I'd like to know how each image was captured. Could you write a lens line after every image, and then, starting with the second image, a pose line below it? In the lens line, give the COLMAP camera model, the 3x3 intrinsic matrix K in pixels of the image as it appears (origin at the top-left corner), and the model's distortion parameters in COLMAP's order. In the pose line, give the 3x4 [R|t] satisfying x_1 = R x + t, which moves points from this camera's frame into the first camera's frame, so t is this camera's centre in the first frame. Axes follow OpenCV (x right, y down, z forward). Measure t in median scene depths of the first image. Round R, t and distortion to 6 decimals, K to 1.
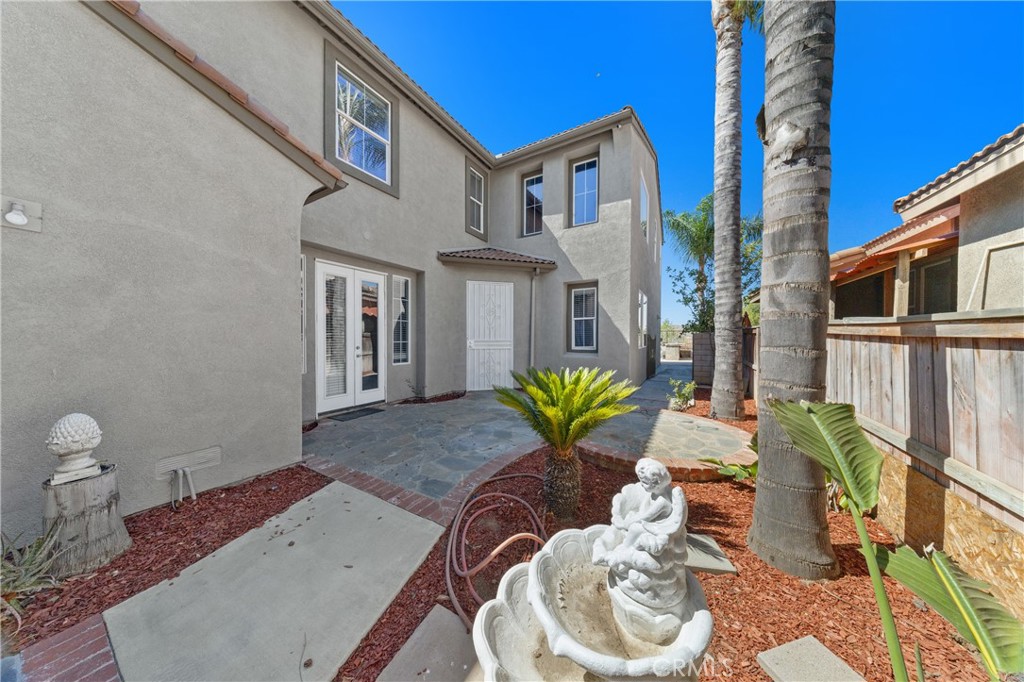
lens RADIAL K [[289.2, 0, 512.0], [0, 289.2, 341.0], [0, 0, 1]] dist [0.000367, -0.000002]
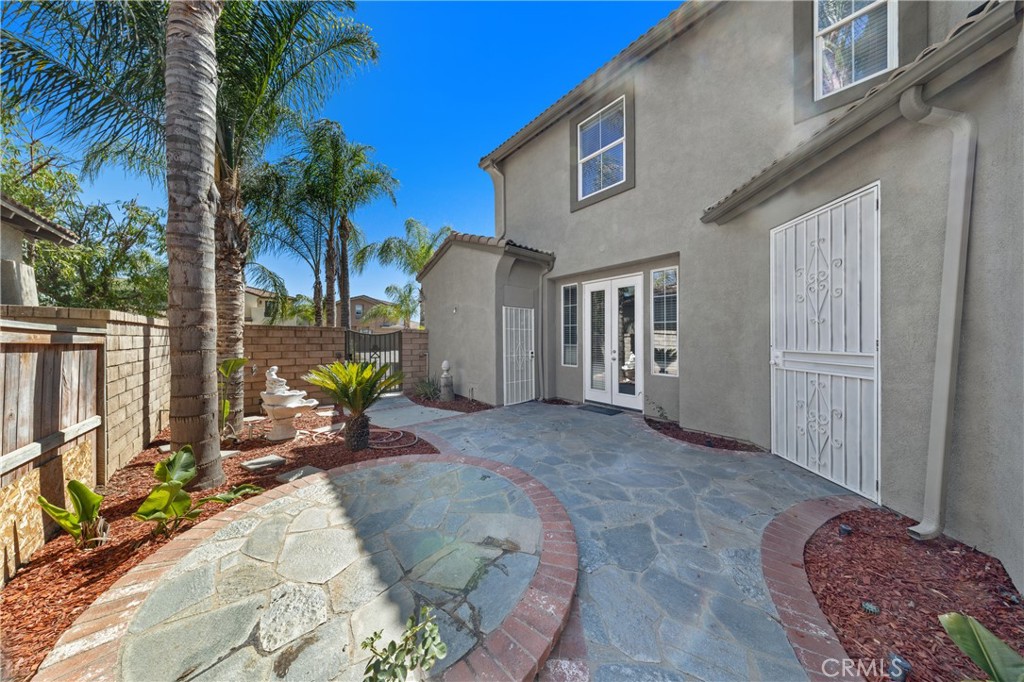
lens RADIAL K [[289.2, 0, 512.0], [0, 289.2, 341.0], [0, 0, 1]] dist [0.000367, -0.000002]
pose [[-0.313286, 0.004354, -0.949649, 0.607518], [-0.015374, 0.999835, 0.009656, -0.020695], [0.949534, 0.017625, -0.313167, 0.979267]]
